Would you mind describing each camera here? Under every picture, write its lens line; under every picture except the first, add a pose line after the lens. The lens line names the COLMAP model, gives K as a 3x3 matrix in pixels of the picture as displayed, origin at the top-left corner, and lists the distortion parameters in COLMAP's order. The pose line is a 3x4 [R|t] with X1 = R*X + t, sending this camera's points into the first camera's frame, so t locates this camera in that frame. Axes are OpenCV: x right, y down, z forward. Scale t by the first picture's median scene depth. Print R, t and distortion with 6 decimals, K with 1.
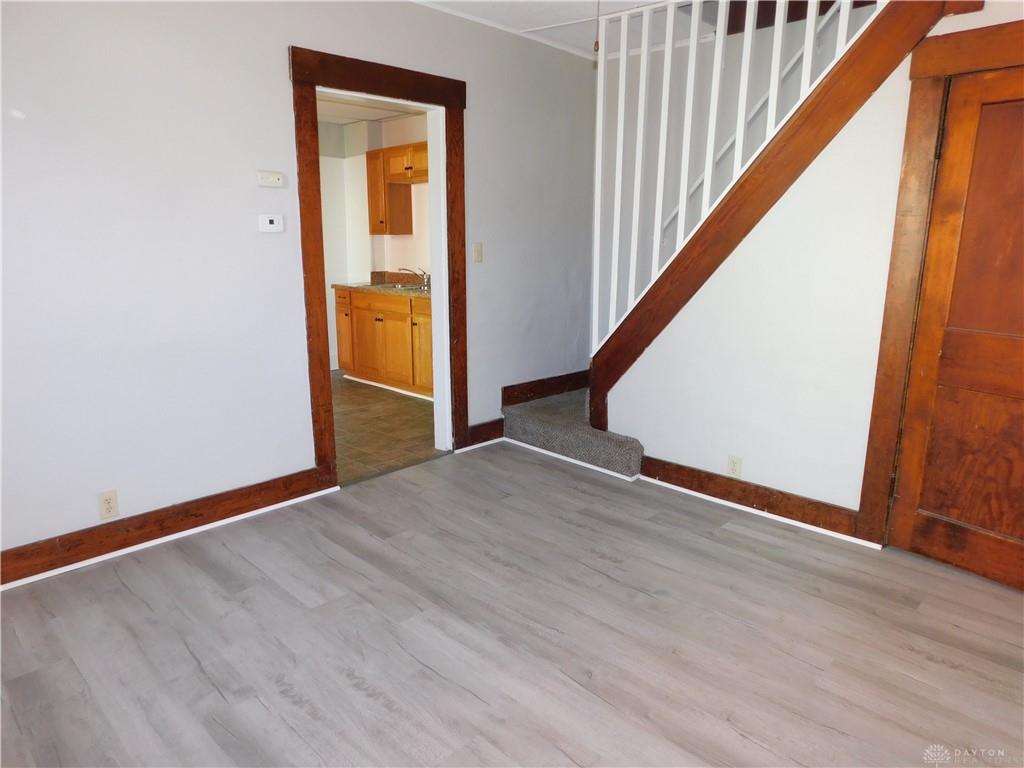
lens RADIAL K [[676.1, 0, 515.0], [0, 676.1, 389.3], [0, 0, 1]] dist [-0.073631, 0.061376]
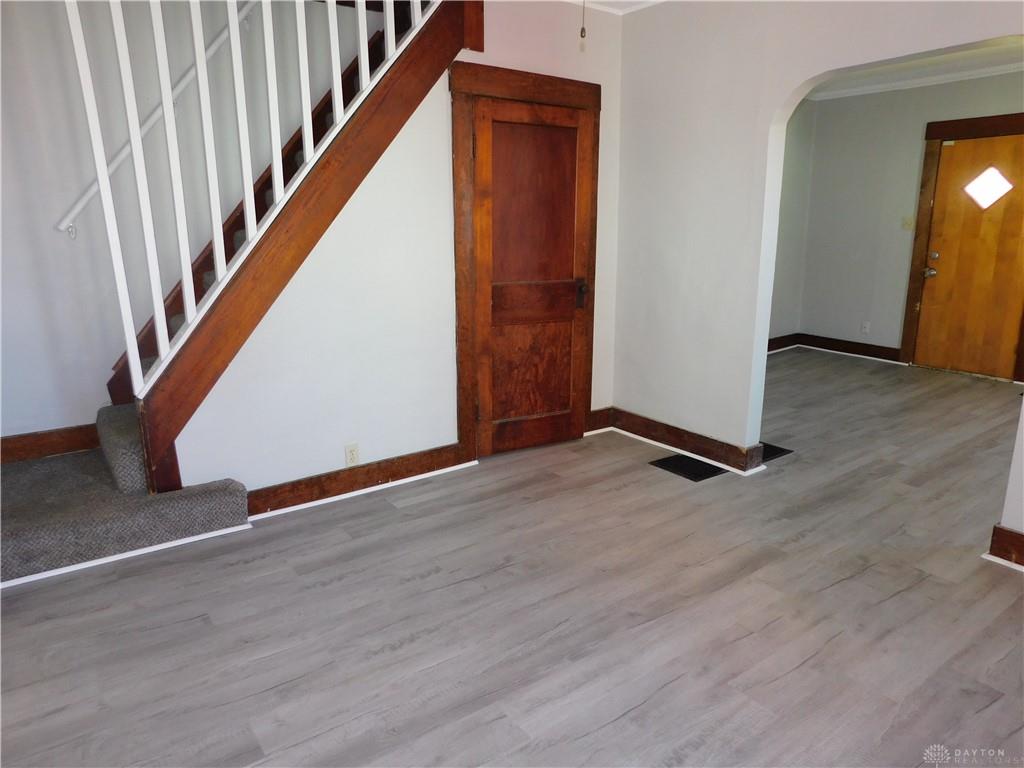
lens RADIAL K [[676.1, 0, 515.0], [0, 676.1, 389.3], [0, 0, 1]] dist [-0.073631, 0.061376]
pose [[0.171531, -0.254103, 0.951845, -0.556918], [0.229688, 0.949854, 0.212180, -0.133623], [-0.958029, 0.182232, 0.221294, 0.544879]]
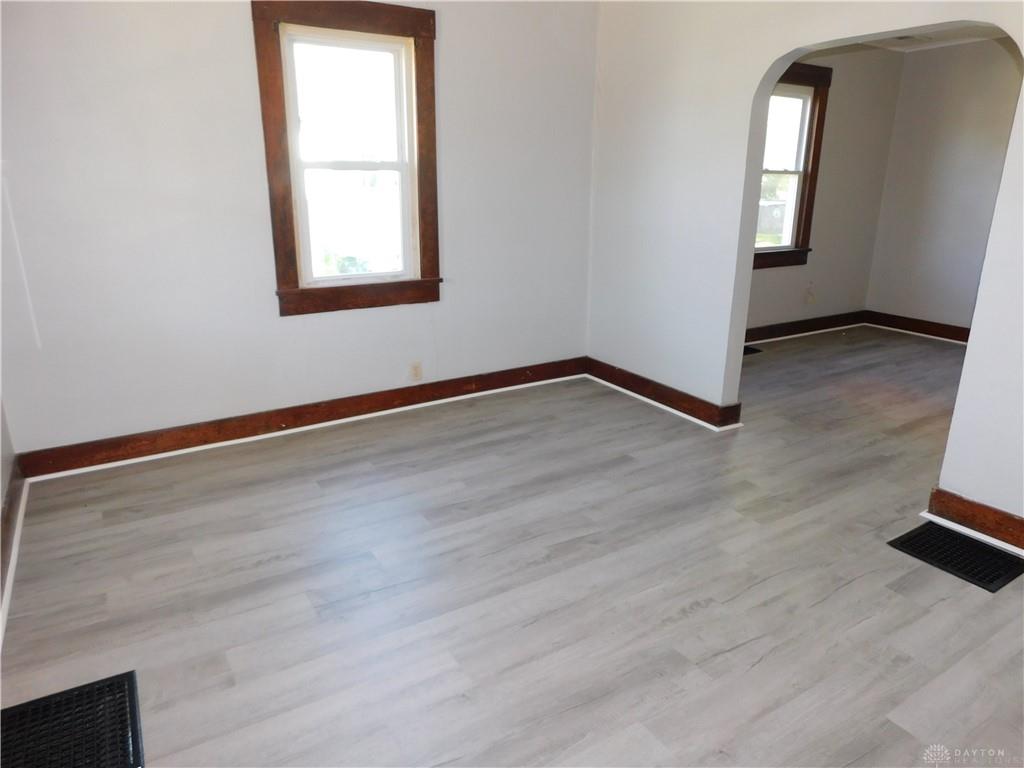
lens RADIAL K [[683.7, 0, 521.2], [0, 683.7, 374.1], [0, 0, 1]] dist [-0.019154, 0.003234]
pose [[-0.229925, 0.259420, -0.937995, 1.457944], [-0.235418, 0.920368, 0.312252, -0.002655], [0.944305, 0.292616, -0.150544, -0.001486]]
